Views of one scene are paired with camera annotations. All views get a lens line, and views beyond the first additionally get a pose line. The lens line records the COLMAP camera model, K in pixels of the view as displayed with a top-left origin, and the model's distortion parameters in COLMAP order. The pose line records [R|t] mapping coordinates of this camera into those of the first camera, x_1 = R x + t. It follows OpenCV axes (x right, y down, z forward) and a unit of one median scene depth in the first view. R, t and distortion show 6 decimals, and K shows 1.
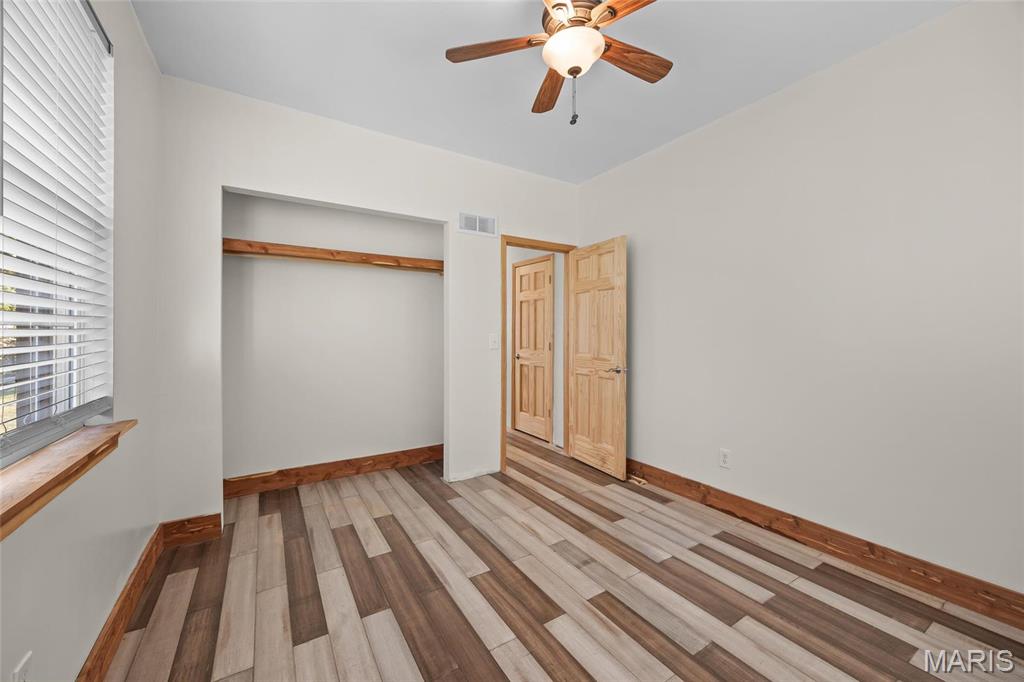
lens RADIAL K [[395.6, 0, 512.2], [0, 395.6, 336.3], [0, 0, 1]] dist [-0.001954, 0.000231]
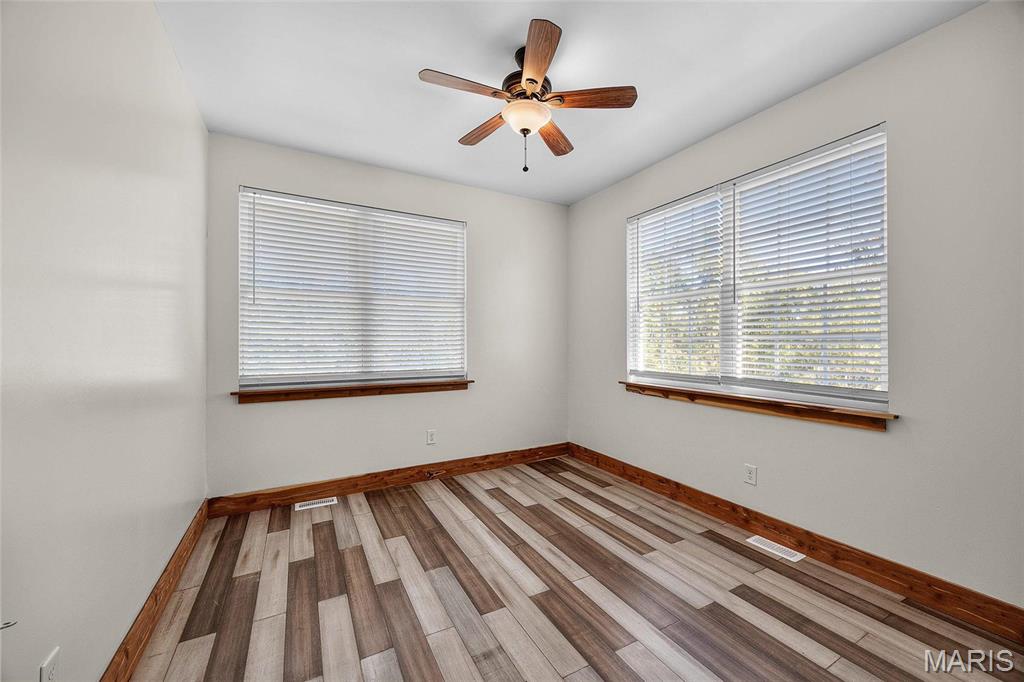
lens RADIAL K [[395.6, 0, 510.3], [0, 395.6, 342.4], [0, 0, 1]] dist [-0.001954, 0.000231]
pose [[-0.997949, -0.000560, 0.064011, 0.113985], [0.000116, 0.999944, 0.010561, -0.023198], [-0.064013, 0.010547, -0.997893, 2.026392]]
